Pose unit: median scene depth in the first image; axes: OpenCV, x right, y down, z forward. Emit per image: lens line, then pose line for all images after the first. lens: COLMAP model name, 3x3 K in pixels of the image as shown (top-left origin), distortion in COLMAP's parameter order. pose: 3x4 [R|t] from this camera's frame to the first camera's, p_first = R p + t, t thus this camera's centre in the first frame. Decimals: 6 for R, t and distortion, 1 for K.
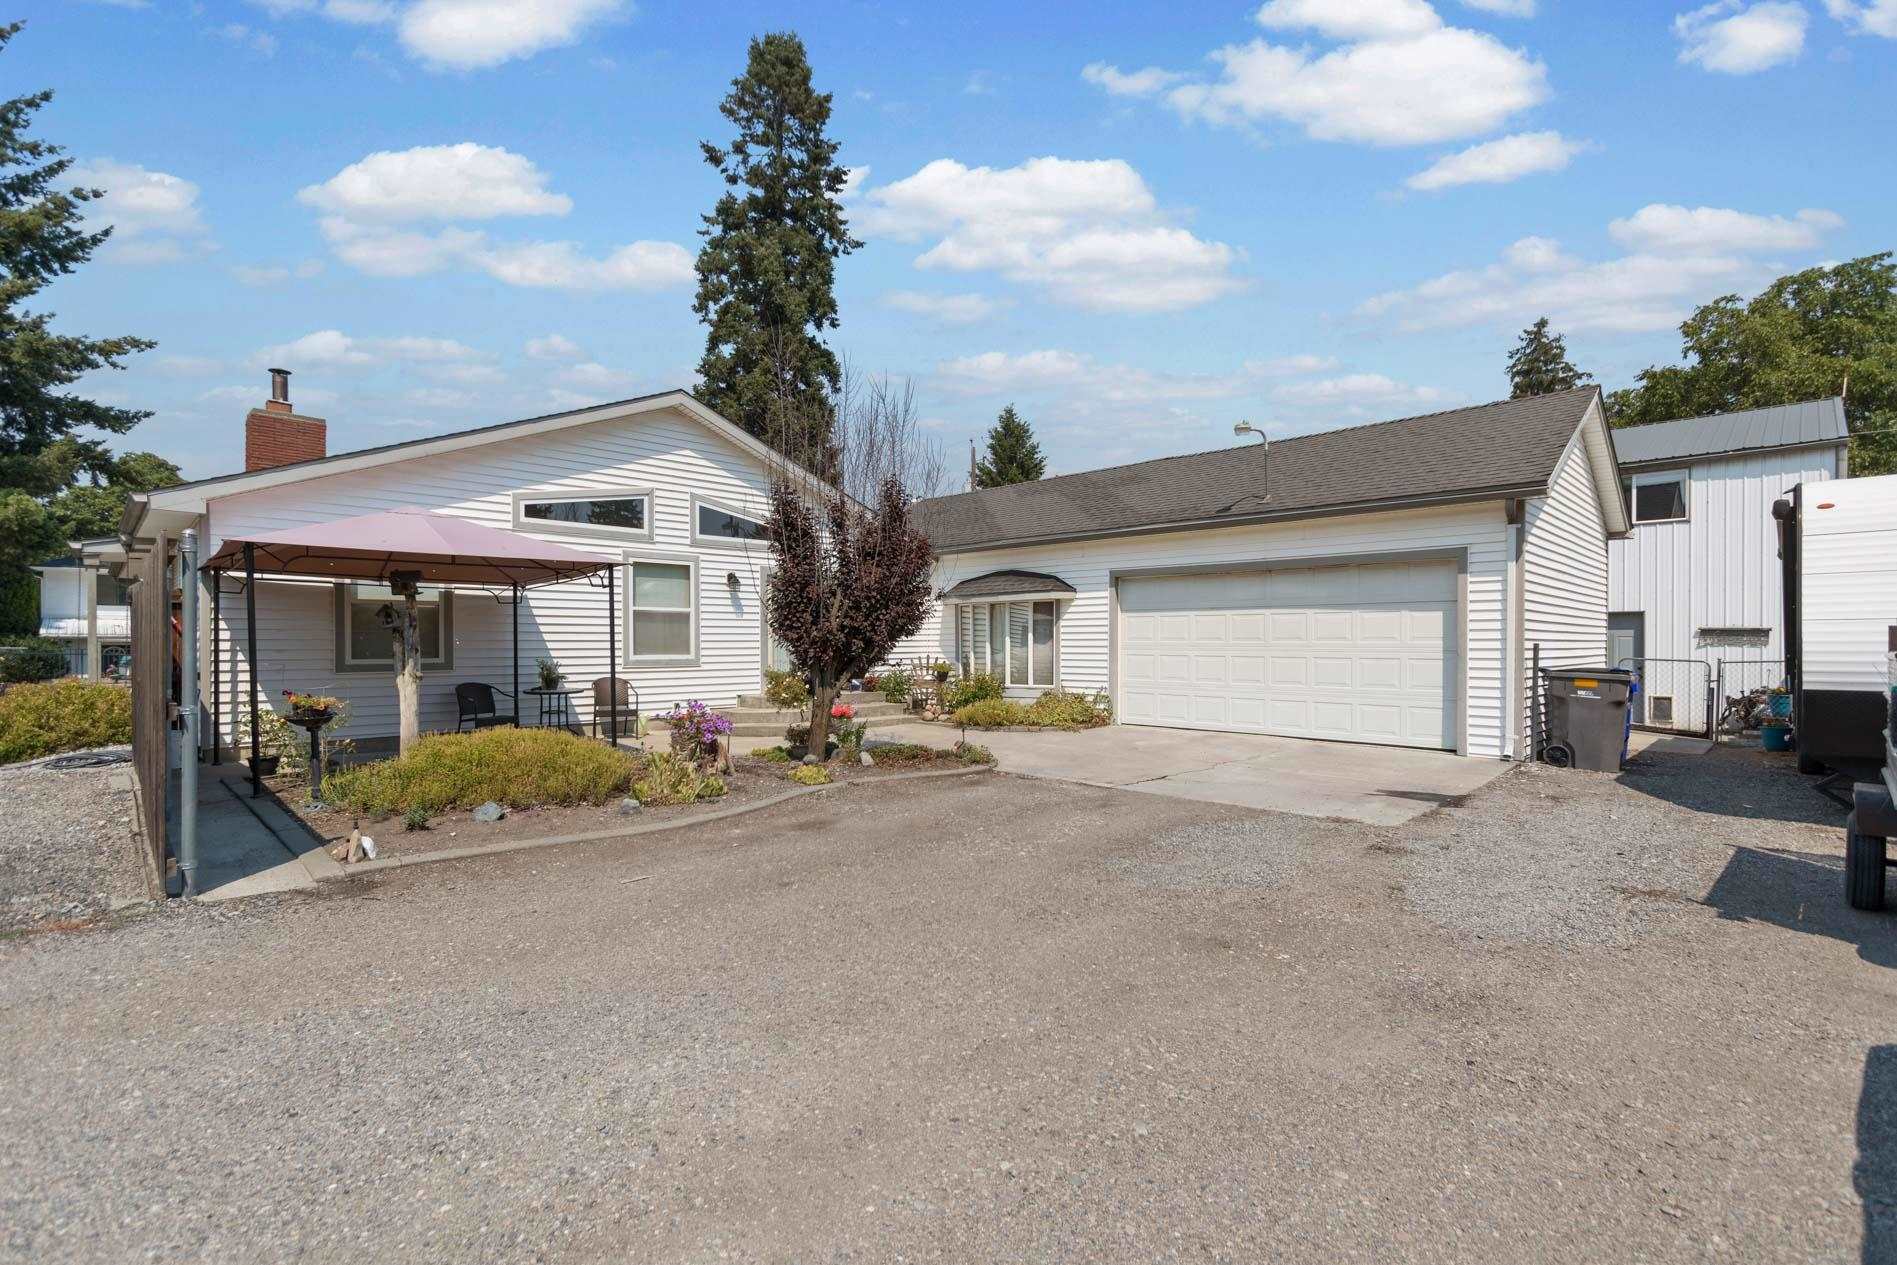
lens RADIAL K [[876.5, 0, 938.7], [0, 876.5, 643.0], [0, 0, 1]] dist [0.000563, -0.000212]
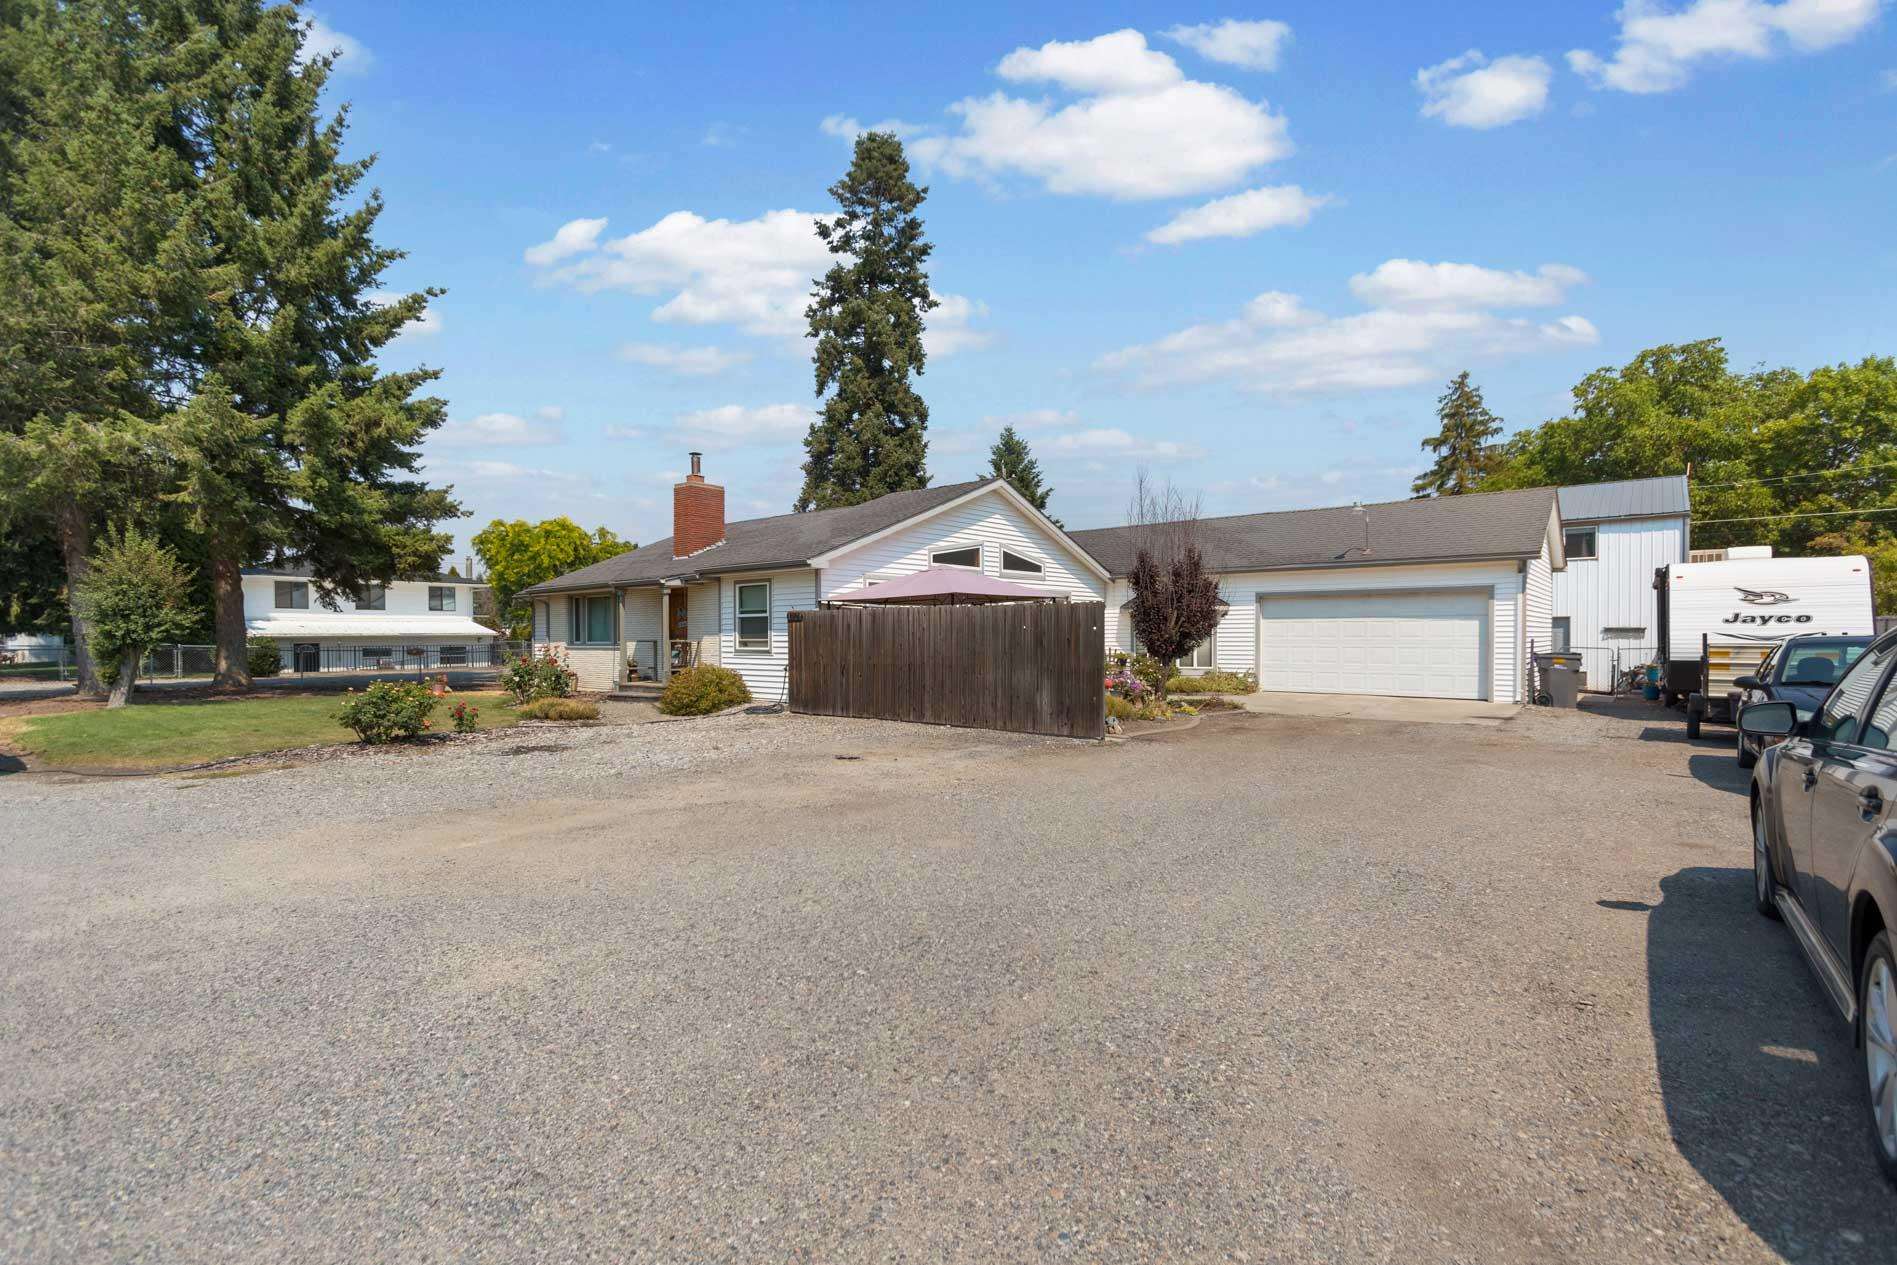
lens RADIAL K [[876.5, 0, 940.6], [0, 876.5, 641.9], [0, 0, 1]] dist [0.000563, -0.000212]
pose [[0.995422, -0.005924, 0.095397, -0.436236], [0.005177, 0.999954, 0.008075, -0.008734], [-0.095441, -0.007544, 0.995407, -0.422925]]
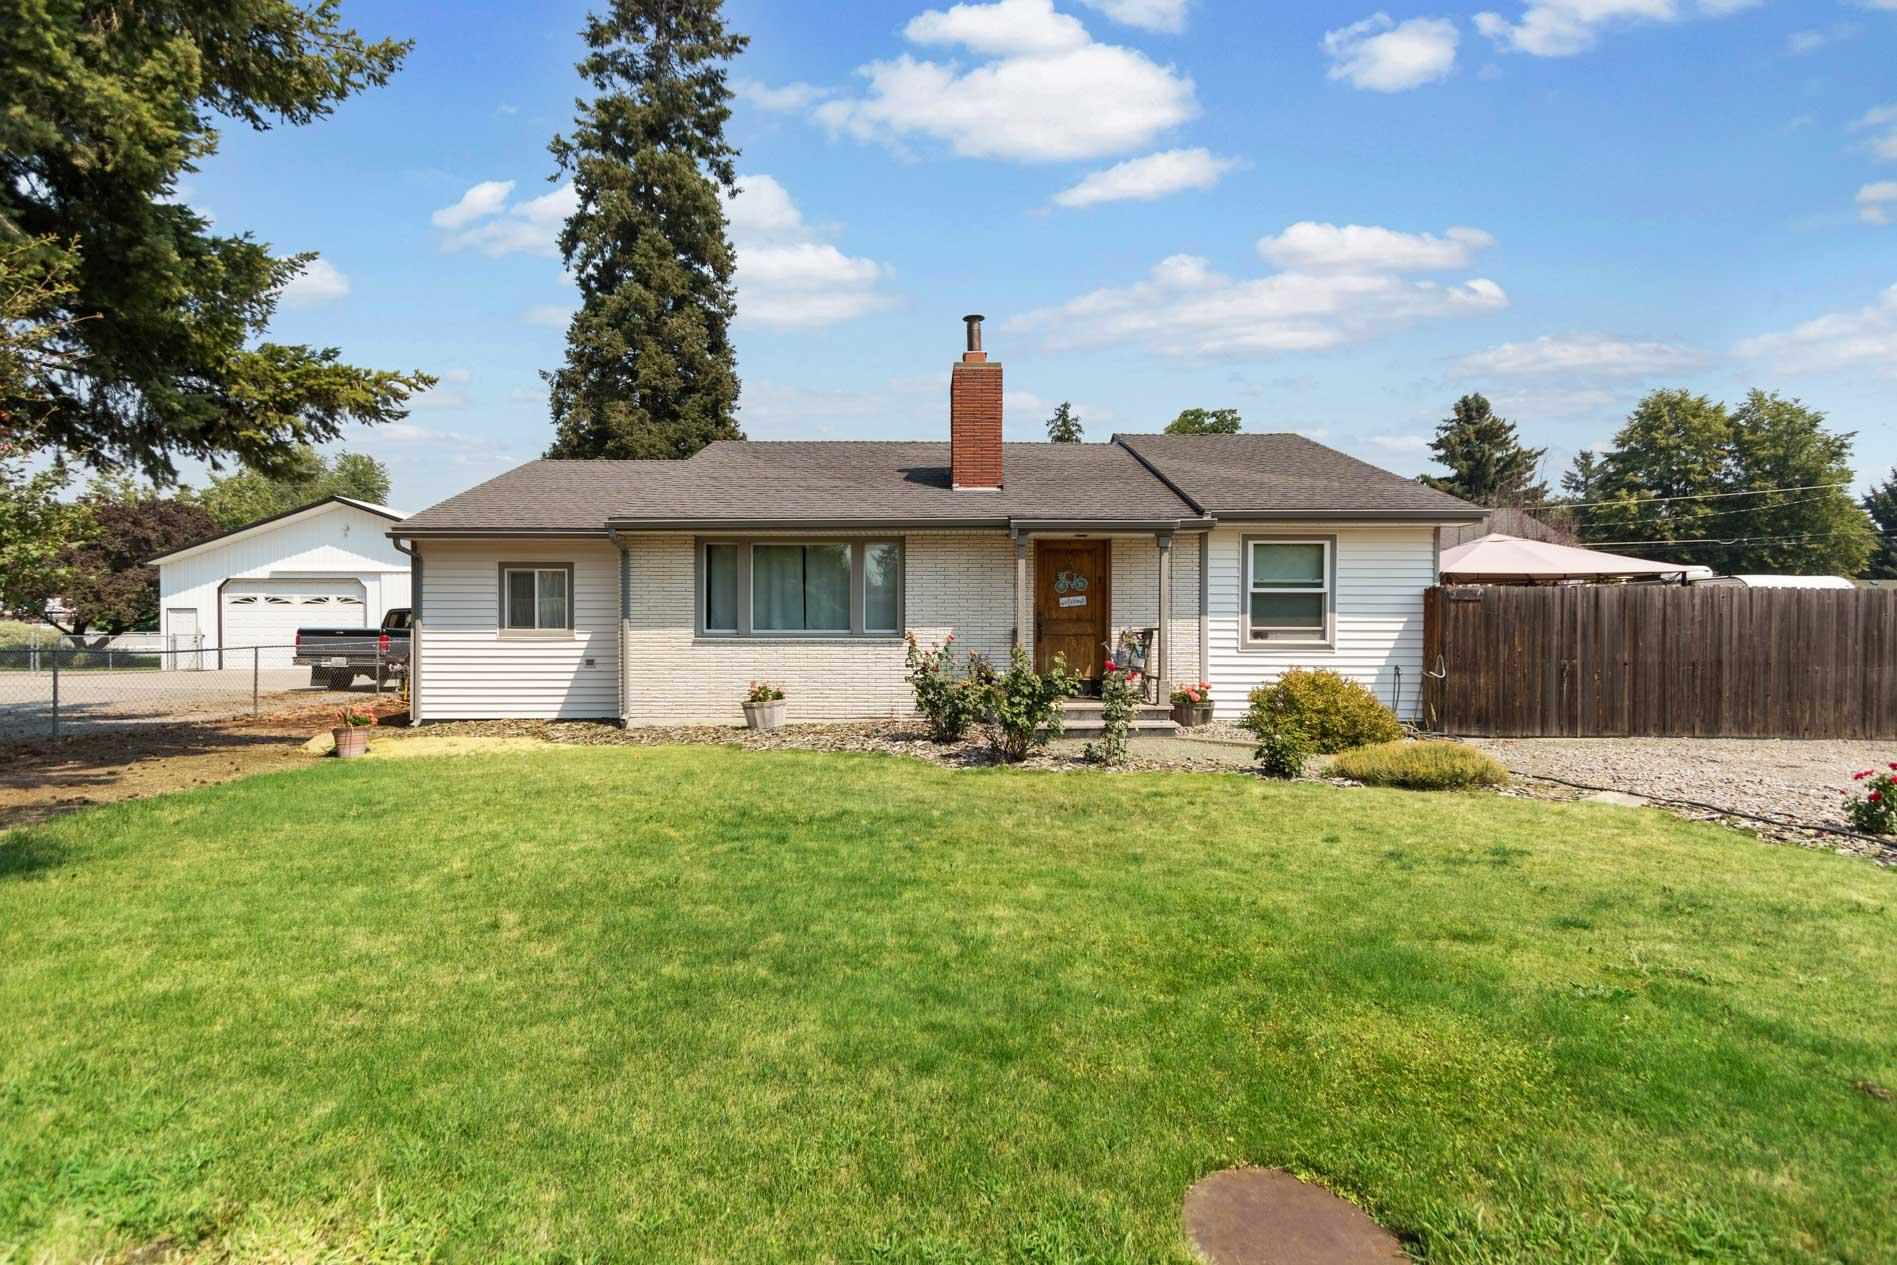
lens RADIAL K [[876.5, 0, 937.0], [0, 876.5, 638.3], [0, 0, 1]] dist [0.000563, -0.000212]
pose [[0.699725, -0.005395, 0.714392, -1.258125], [-0.003485, 0.999934, 0.010965, -0.002186], [-0.714404, -0.010162, 0.699660, 0.389622]]
